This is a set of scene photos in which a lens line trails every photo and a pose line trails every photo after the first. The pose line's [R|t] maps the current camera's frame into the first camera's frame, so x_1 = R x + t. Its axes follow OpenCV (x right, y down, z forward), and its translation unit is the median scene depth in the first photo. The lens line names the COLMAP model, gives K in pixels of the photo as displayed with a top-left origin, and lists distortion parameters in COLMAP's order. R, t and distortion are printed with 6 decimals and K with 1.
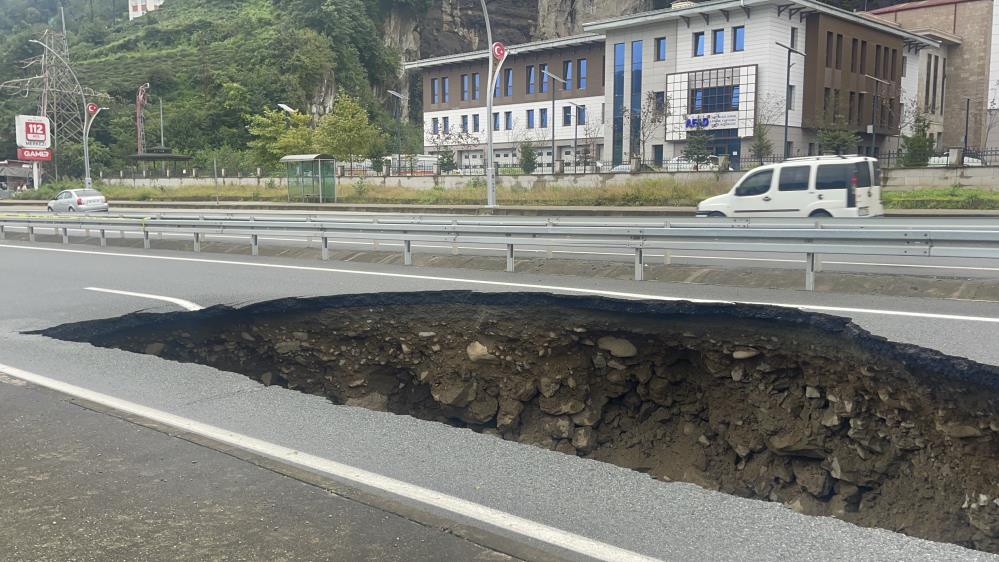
lens RADIAL K [[865.0, 0, 477.8], [0, 865.0, 280.4], [0, 0, 1]] dist [0.043042, -0.002097]
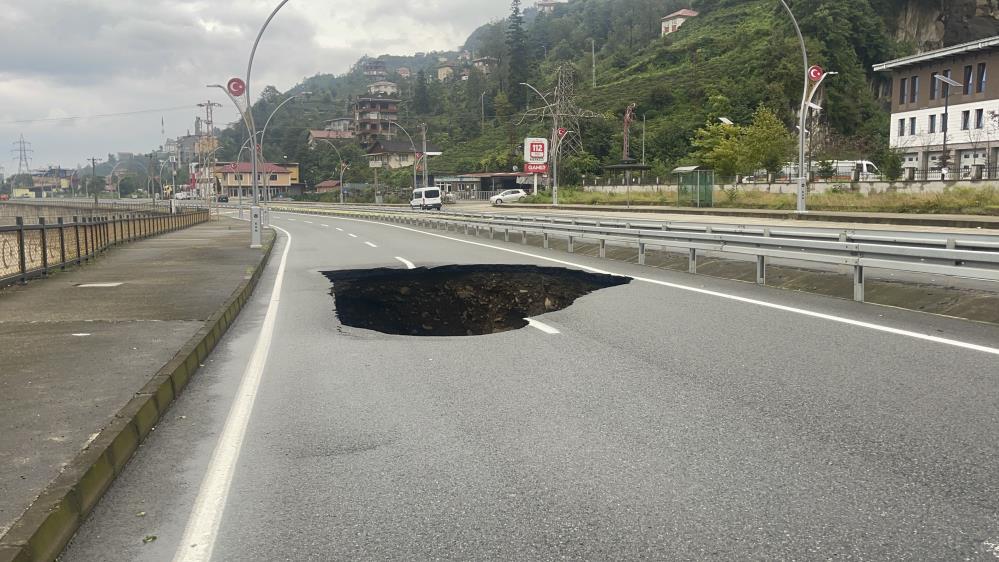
lens RADIAL K [[843.0, 0, 499.0], [0, 843.0, 296.3], [0, 0, 1]] dist [0.040257, -0.013285]
pose [[0.834844, 0.065097, -0.546624, 0.112804], [-0.054362, 0.997879, 0.035811, 0.002436], [0.547796, -0.000181, 0.836612, -0.054400]]
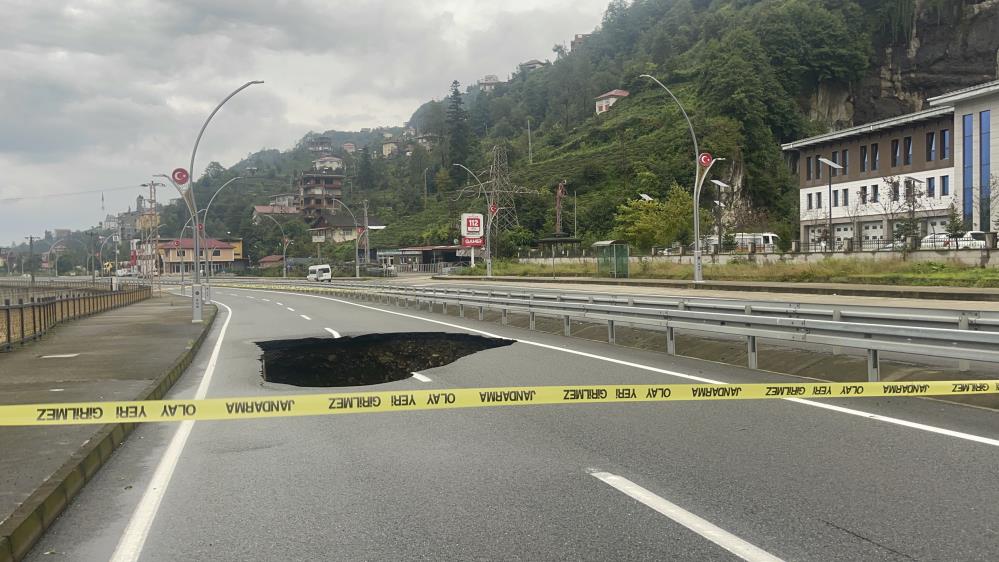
lens RADIAL K [[843.0, 0, 499.0], [0, 843.0, 296.3], [0, 0, 1]] dist [0.040257, -0.013285]
pose [[0.867583, 0.005715, -0.497260, 0.141704], [-0.035503, 0.998094, -0.050472, 0.003025], [0.496024, 0.061443, 0.866132, -0.078556]]
